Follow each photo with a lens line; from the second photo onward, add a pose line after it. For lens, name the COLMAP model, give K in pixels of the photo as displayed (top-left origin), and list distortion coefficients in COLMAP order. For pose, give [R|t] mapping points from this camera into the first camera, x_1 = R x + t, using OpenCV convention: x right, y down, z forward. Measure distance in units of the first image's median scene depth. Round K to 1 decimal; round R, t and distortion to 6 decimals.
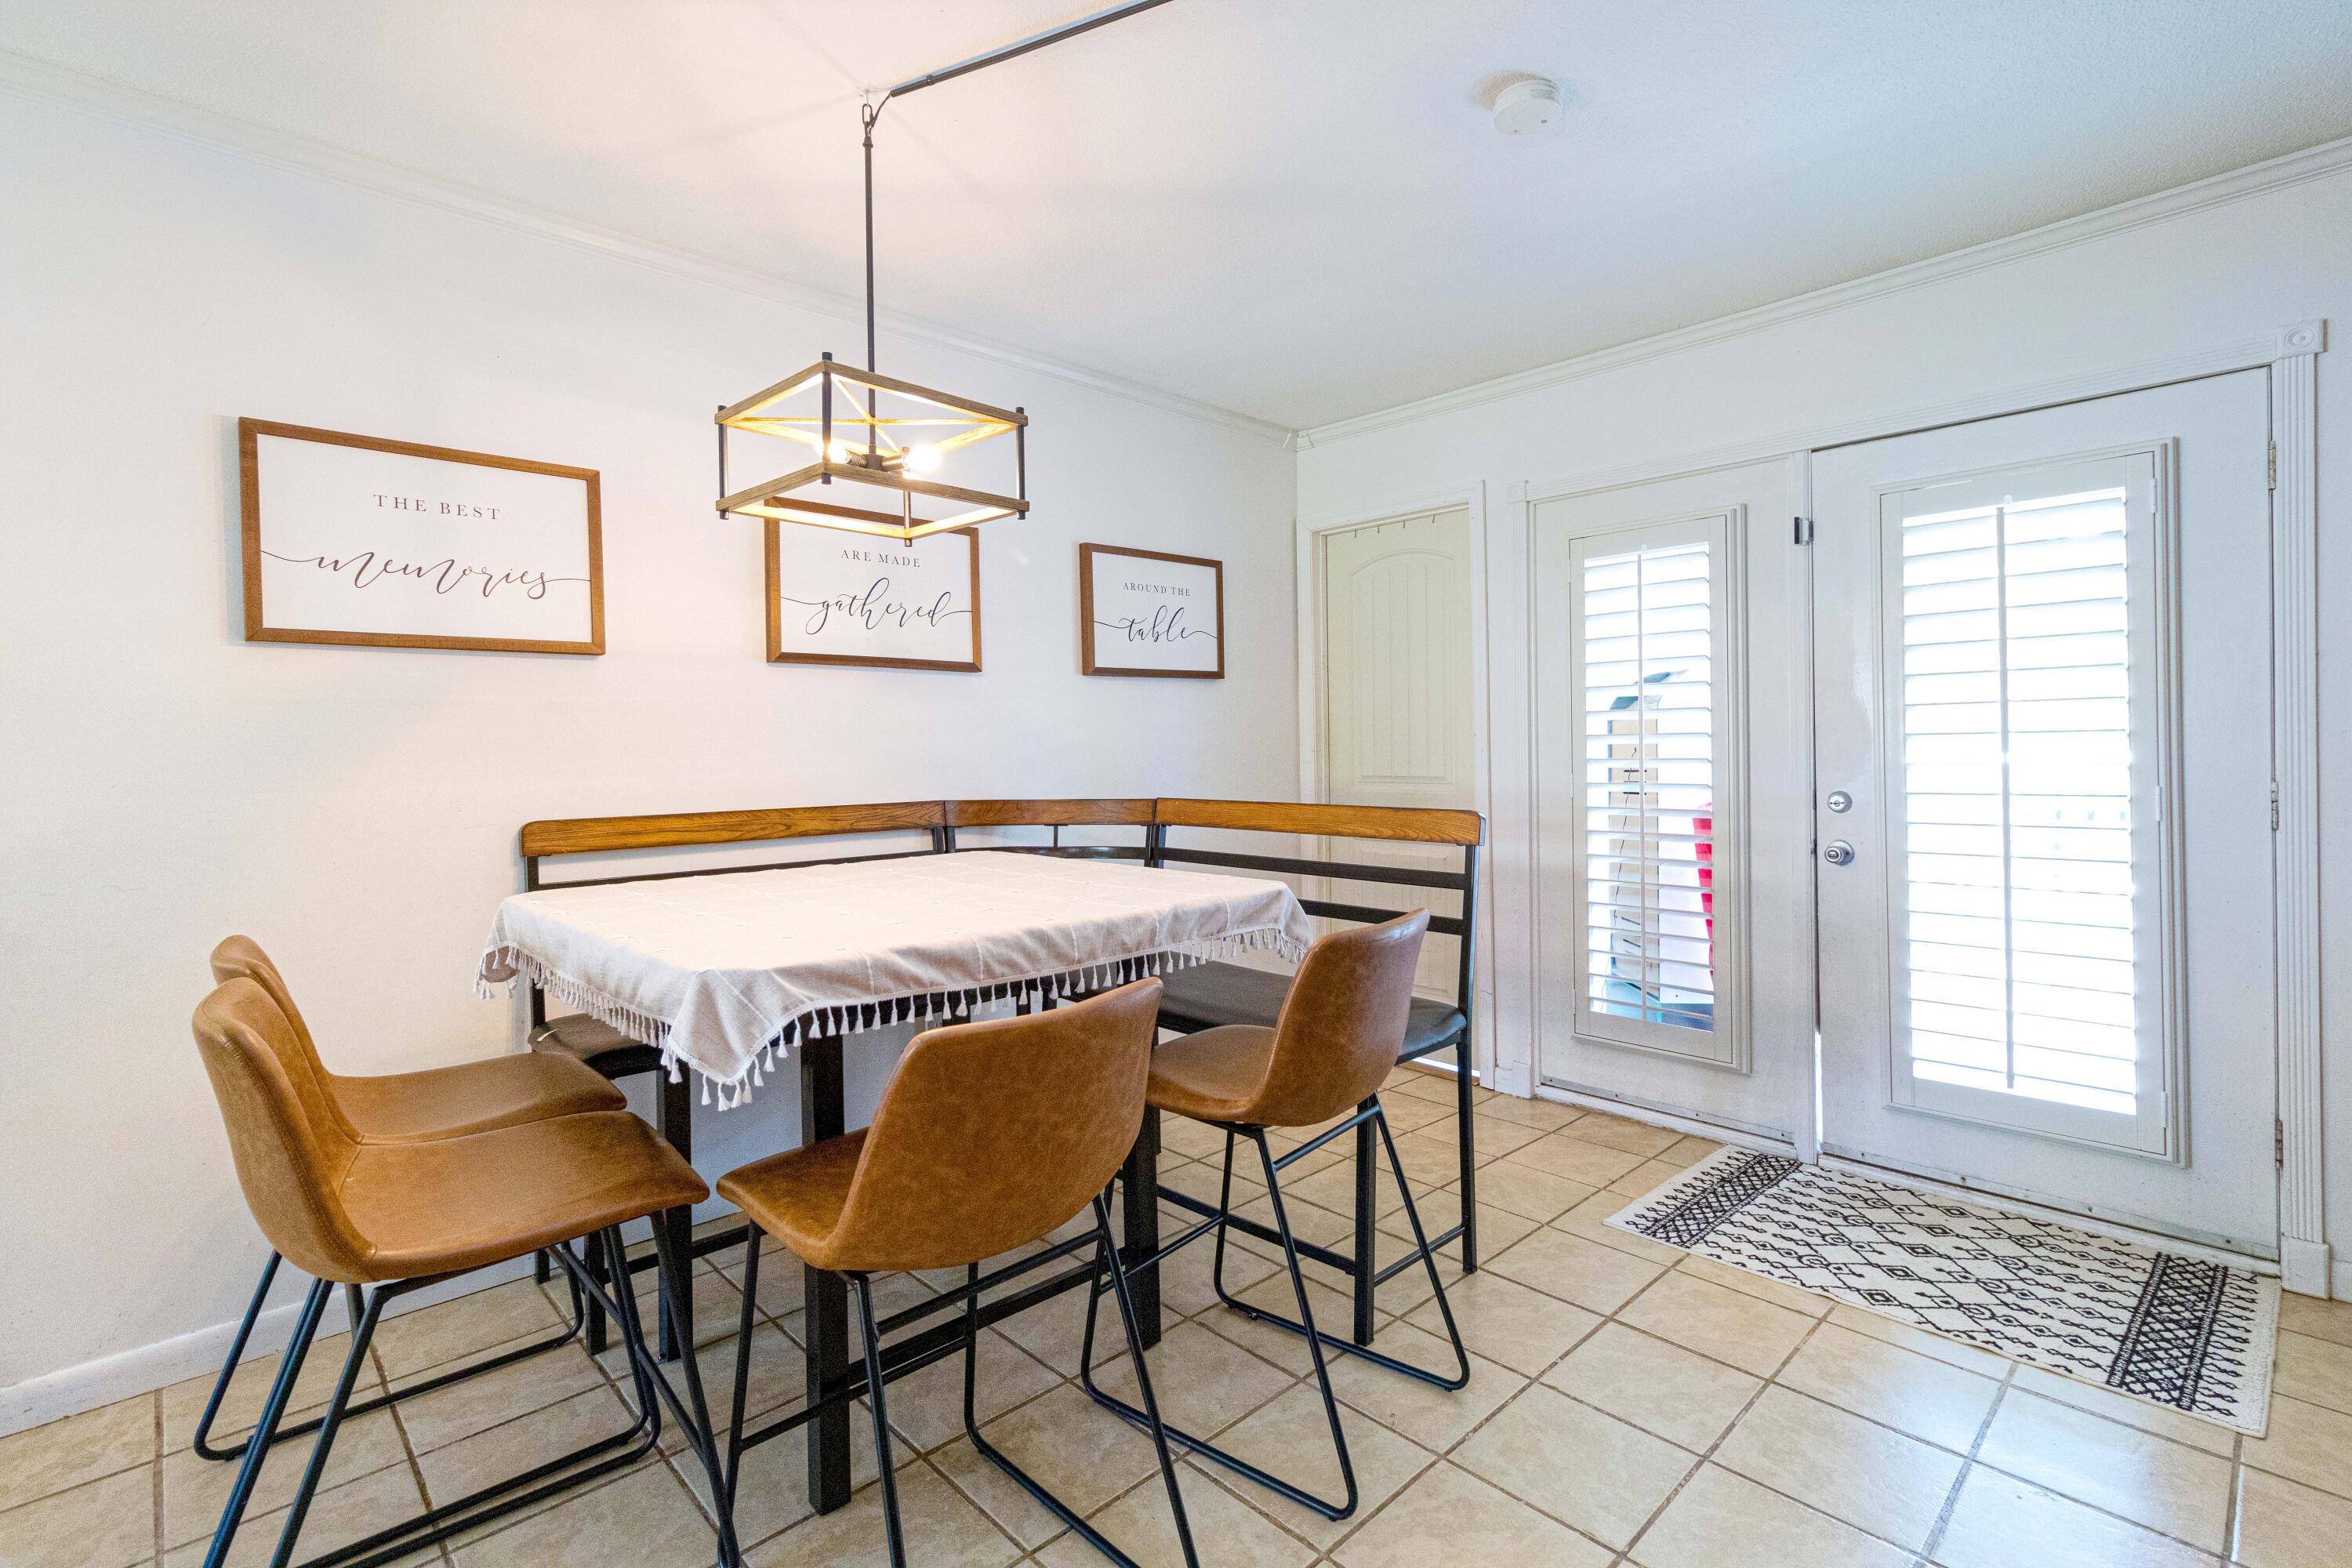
lens RADIAL K [[1077.7, 0, 1201.5], [0, 1077.7, 748.2], [0, 0, 1]] dist [0.000497, 0.000044]
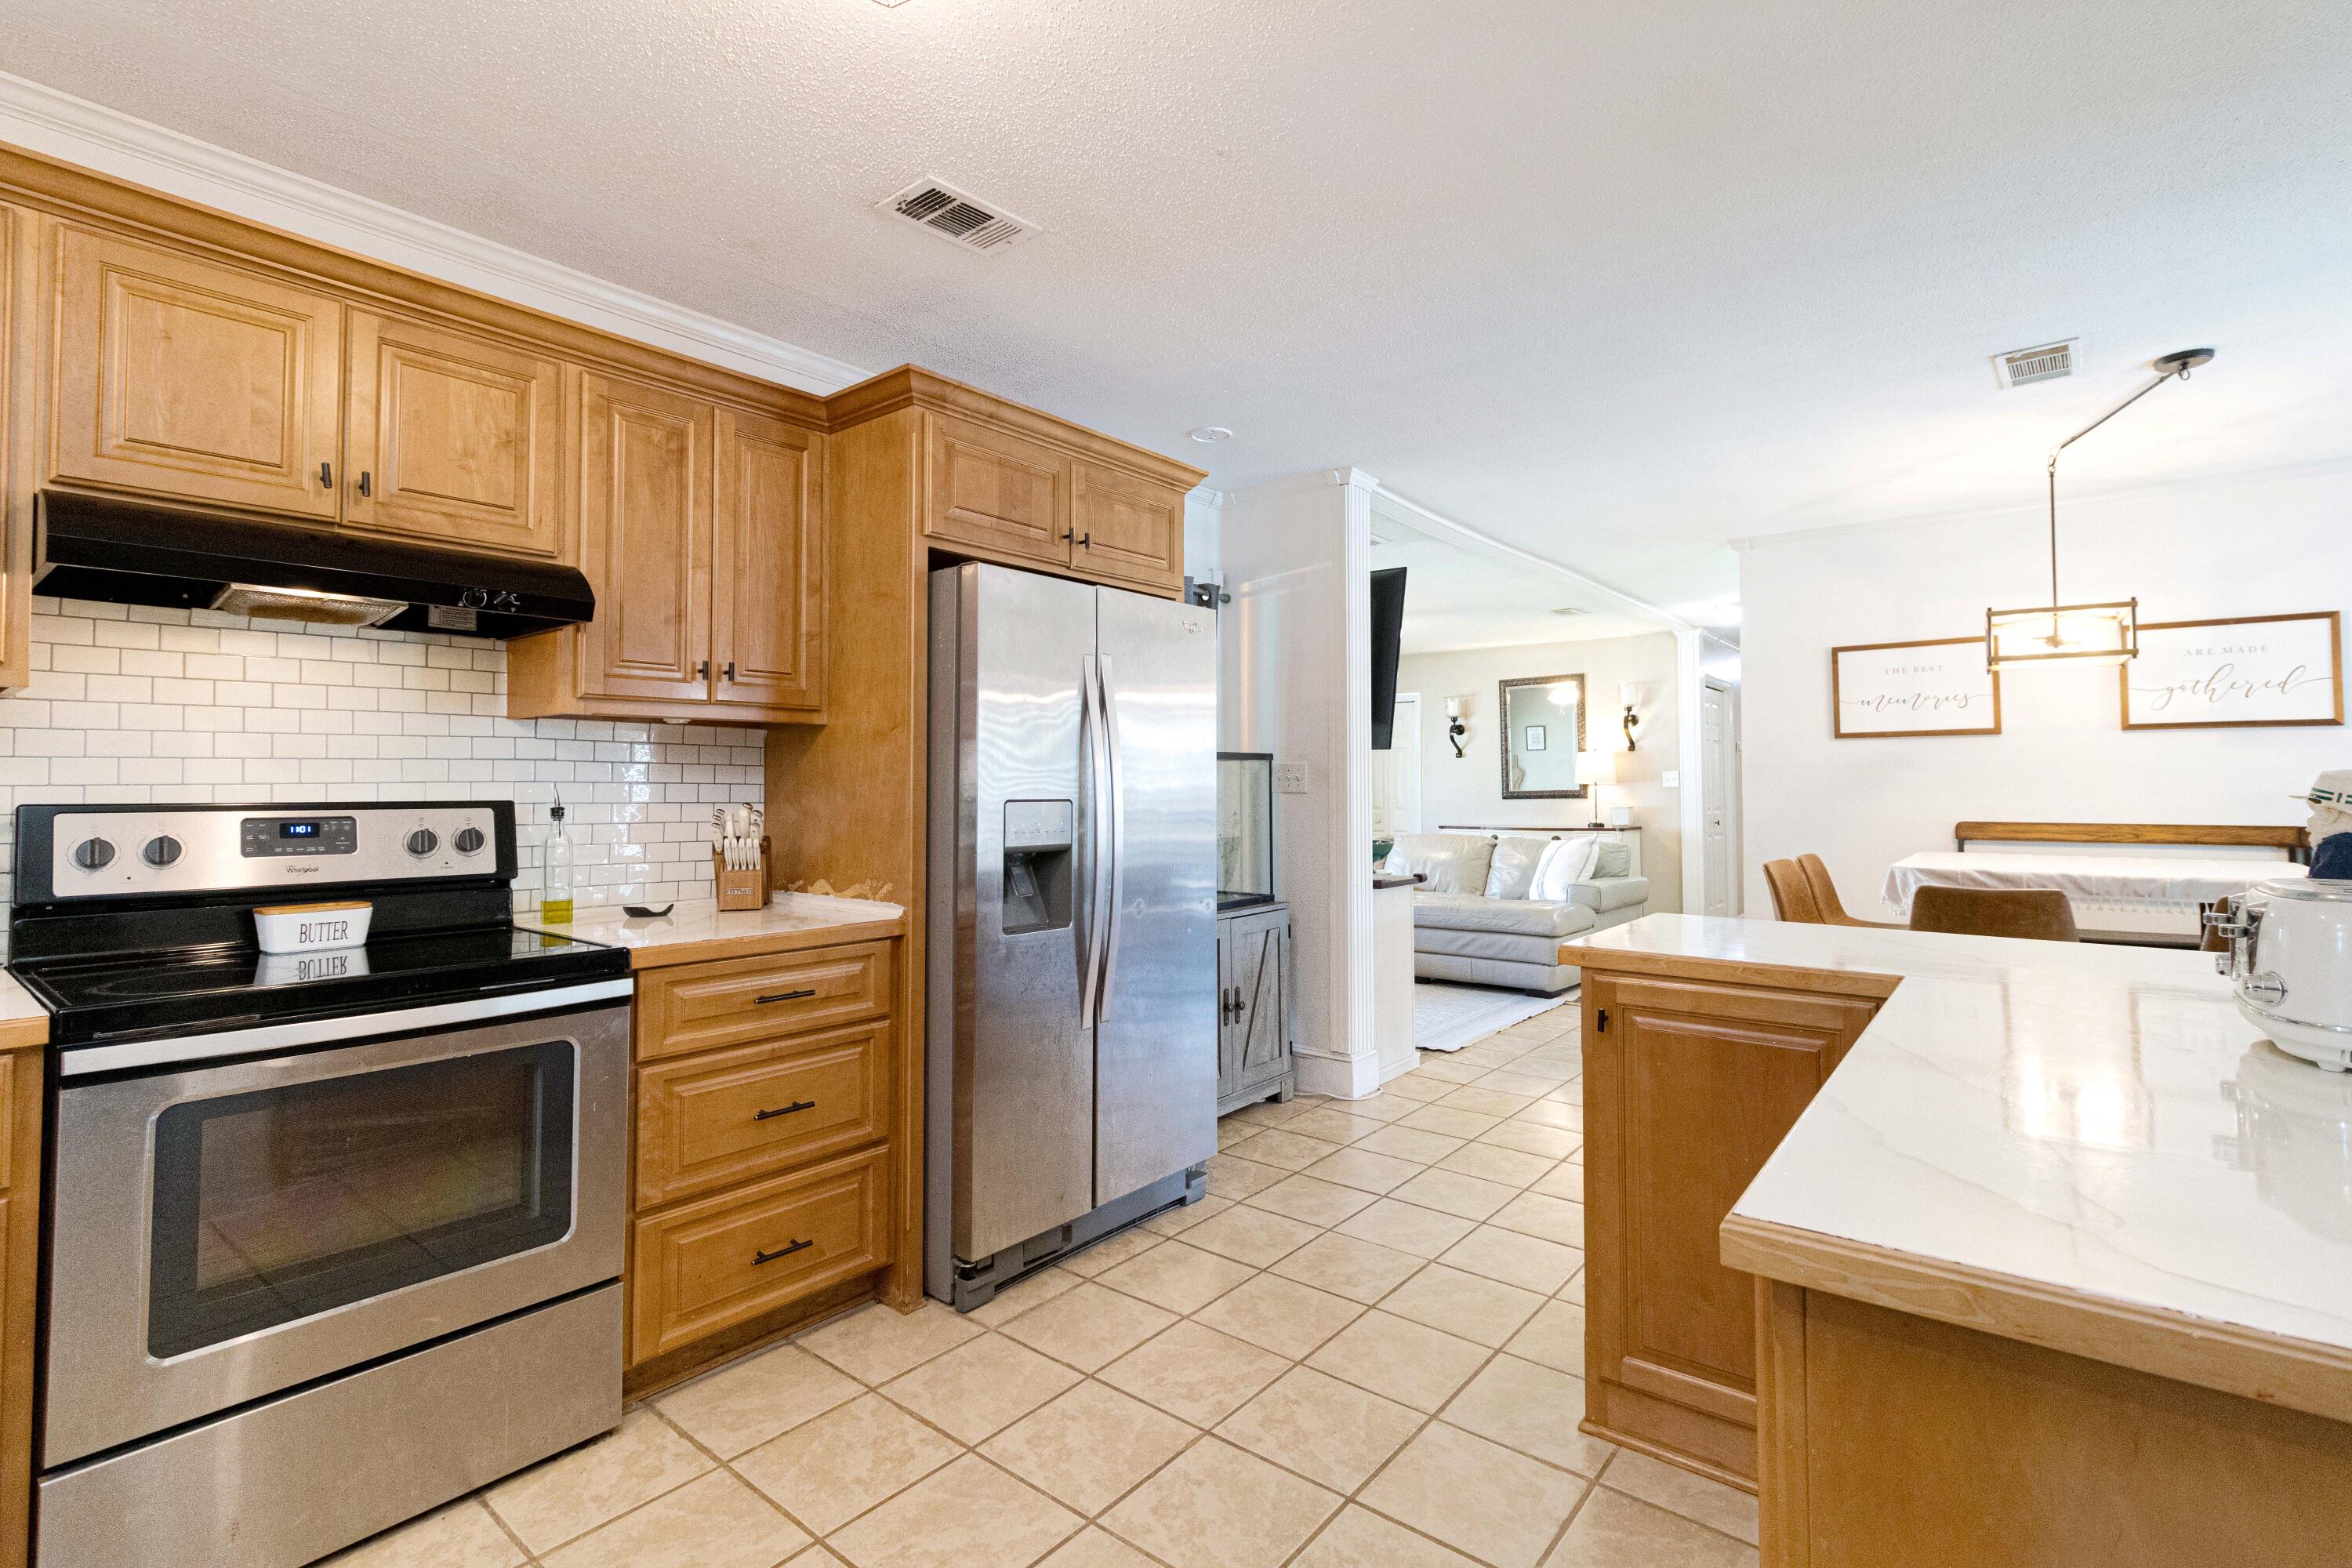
lens RADIAL K [[1077.7, 0, 1201.5], [0, 1077.7, 748.2], [0, 0, 1]] dist [0.000497, 0.000044]
pose [[0.130665, -0.022347, -0.991175, 1.220114], [-0.004528, 0.999722, -0.023136, -0.014436], [0.991416, 0.007511, 0.130527, -0.667882]]
